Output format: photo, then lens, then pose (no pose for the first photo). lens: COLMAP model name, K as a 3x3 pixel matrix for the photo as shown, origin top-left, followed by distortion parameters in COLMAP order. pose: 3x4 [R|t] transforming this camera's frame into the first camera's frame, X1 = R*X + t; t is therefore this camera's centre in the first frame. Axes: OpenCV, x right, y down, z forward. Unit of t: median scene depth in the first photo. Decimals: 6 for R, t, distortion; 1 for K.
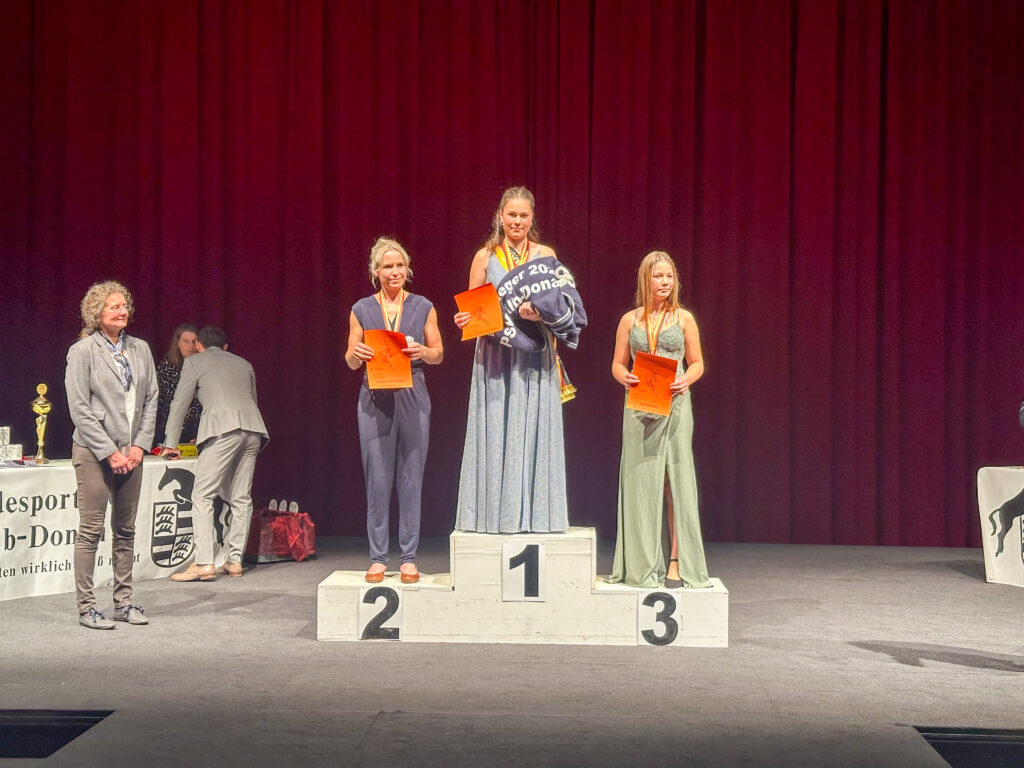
lens RADIAL K [[1426.4, 0, 522.8], [0, 1426.4, 371.1], [0, 0, 1]] dist [0.149491, -0.191564]
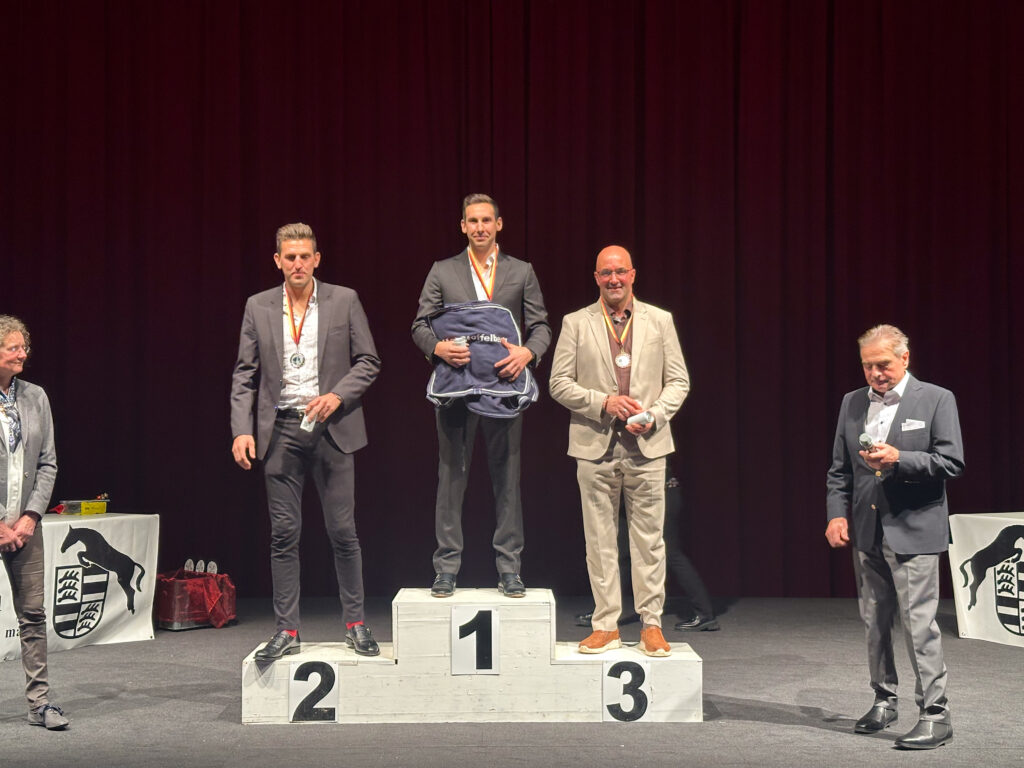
lens RADIAL K [[1427.3, 0, 513.1], [0, 1427.3, 382.6], [0, 0, 1]] dist [0.181713, -0.424639]
pose [[0.998607, -0.008441, 0.052091, -0.021182], [0.009652, 0.999688, -0.023050, -0.000695], [-0.051880, 0.023521, 0.998376, 0.097756]]
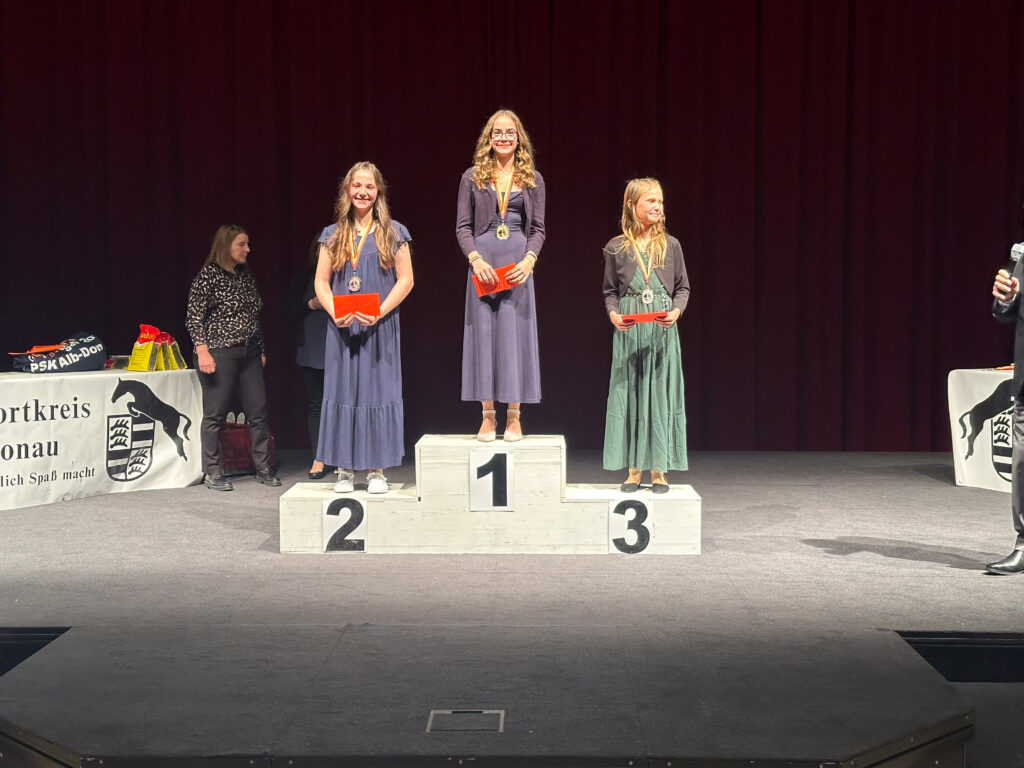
lens RADIAL K [[1423.7, 0, 509.1], [0, 1423.7, 374.5], [0, 0, 1]] dist [0.139555, -0.105772]
pose [[0.999721, -0.011099, 0.020873, -0.006839], [0.009781, 0.998015, 0.062210, 0.007629], [-0.021522, -0.061988, 0.997845, 0.036199]]
